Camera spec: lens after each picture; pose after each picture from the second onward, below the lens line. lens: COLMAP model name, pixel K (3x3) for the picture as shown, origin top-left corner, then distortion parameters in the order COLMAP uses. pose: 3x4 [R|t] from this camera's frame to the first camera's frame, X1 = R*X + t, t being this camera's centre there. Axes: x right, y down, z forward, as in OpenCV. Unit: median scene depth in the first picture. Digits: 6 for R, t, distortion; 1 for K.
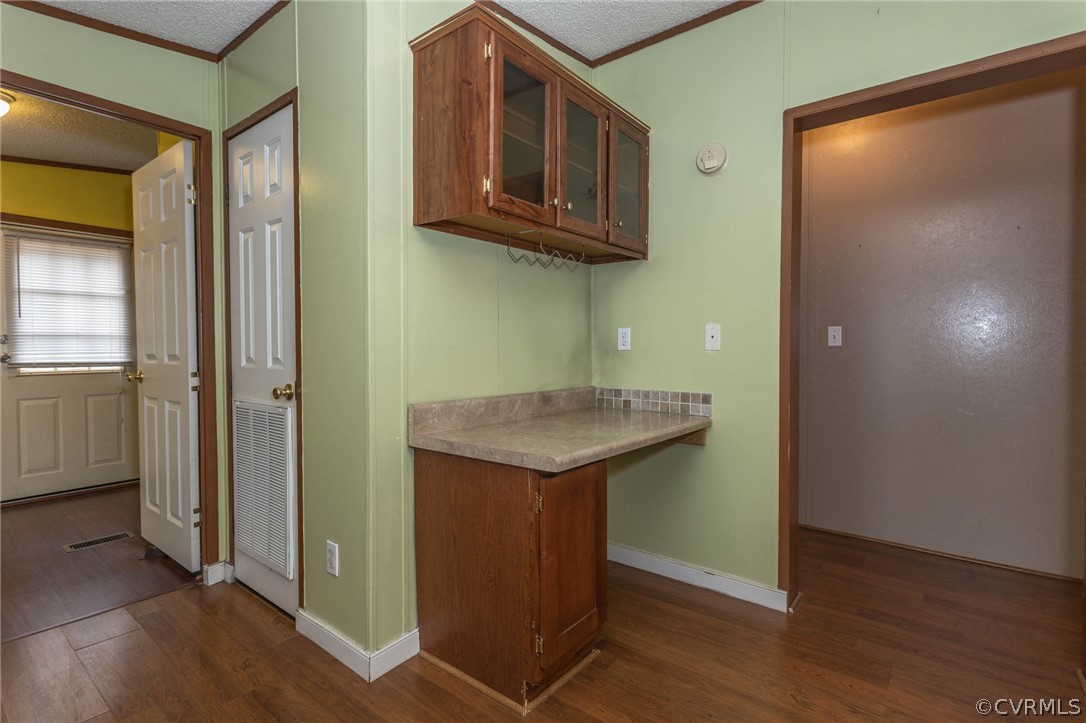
lens RADIAL K [[517.3, 0, 543.9], [0, 517.3, 358.1], [0, 0, 1]] dist [0.002280, -0.000389]
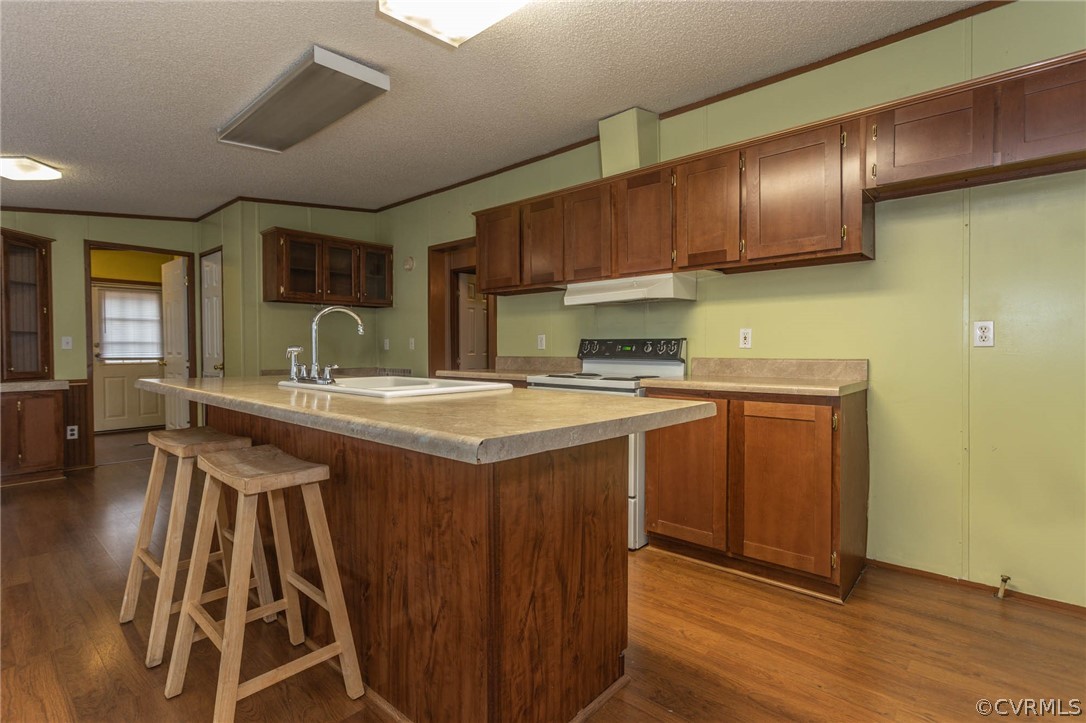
lens RADIAL K [[524.0, 0, 543.0], [0, 524.0, 361.5], [0, 0, 1]] dist [0.000169, -0.000022]
pose [[0.998355, -0.000553, -0.057325, 0.662775], [0.000761, 0.999993, 0.003599, 0.017557], [0.057322, -0.003637, 0.998349, -0.785746]]
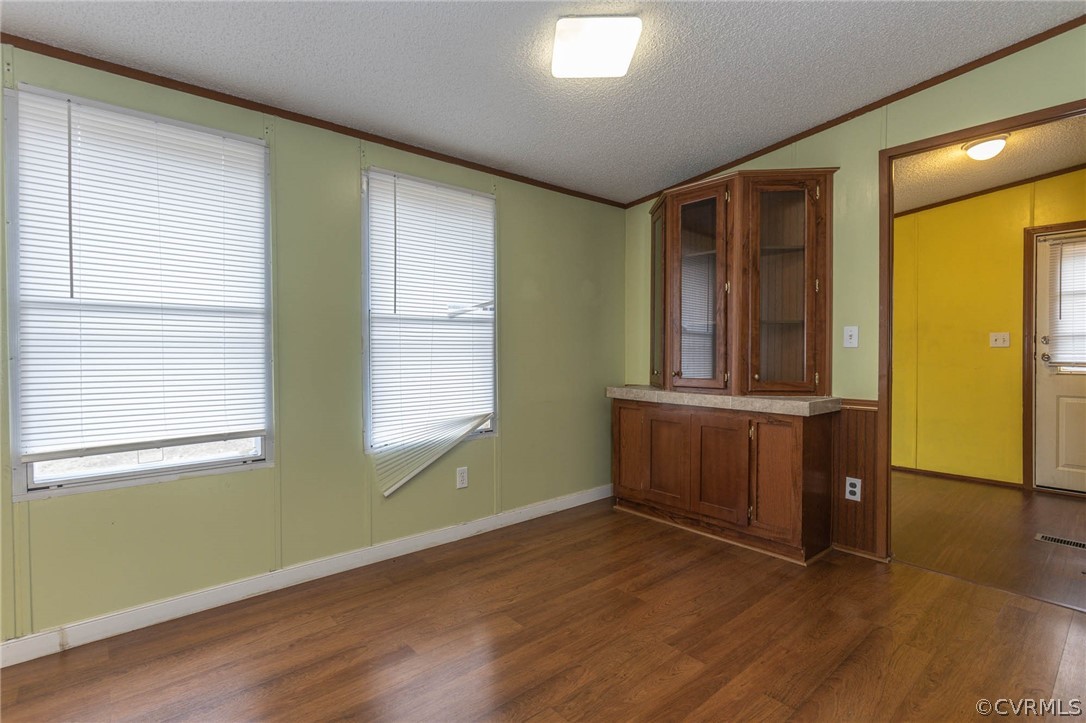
lens RADIAL K [[517.3, 0, 543.9], [0, 517.3, 358.1], [0, 0, 1]] dist [0.002280, -0.000389]
pose [[-0.188928, 0.018198, -0.981822, 0.237974], [-0.018416, 0.999587, 0.022071, -0.002387], [0.981818, 0.022251, -0.188515, 0.156587]]
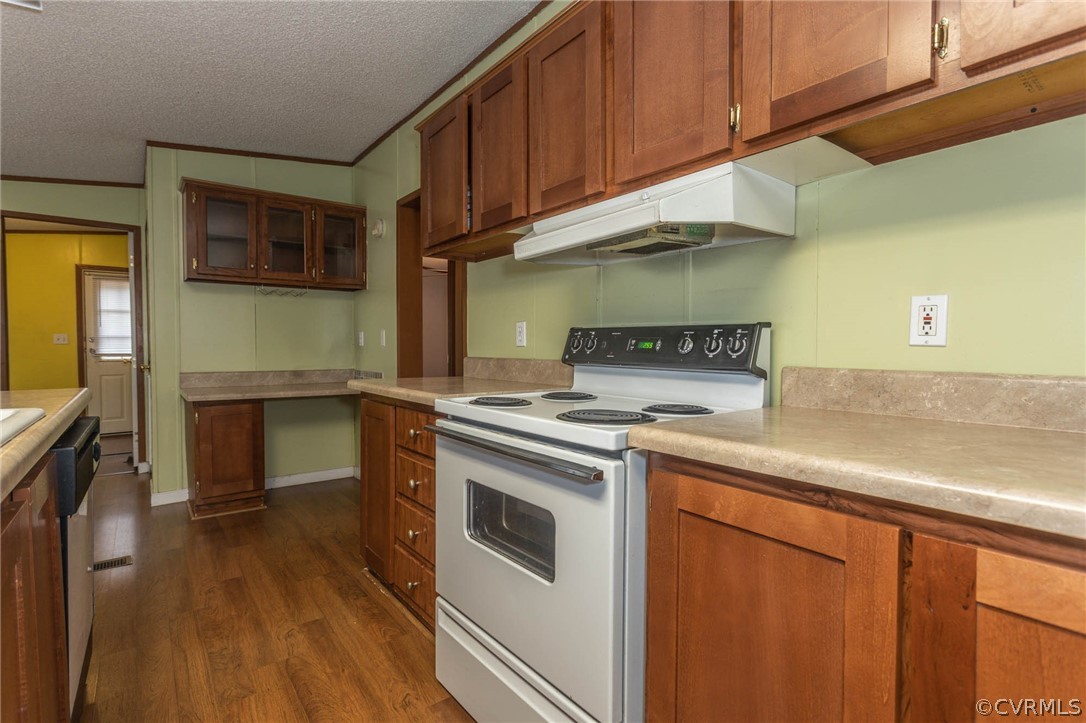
lens RADIAL K [[517.3, 0, 543.9], [0, 517.3, 358.1], [0, 0, 1]] dist [0.002280, -0.000389]
pose [[0.971733, 0.006823, -0.235984, 0.782783], [-0.005739, 0.999970, 0.005280, 0.006779], [0.236013, -0.003776, 0.971743, -0.296204]]
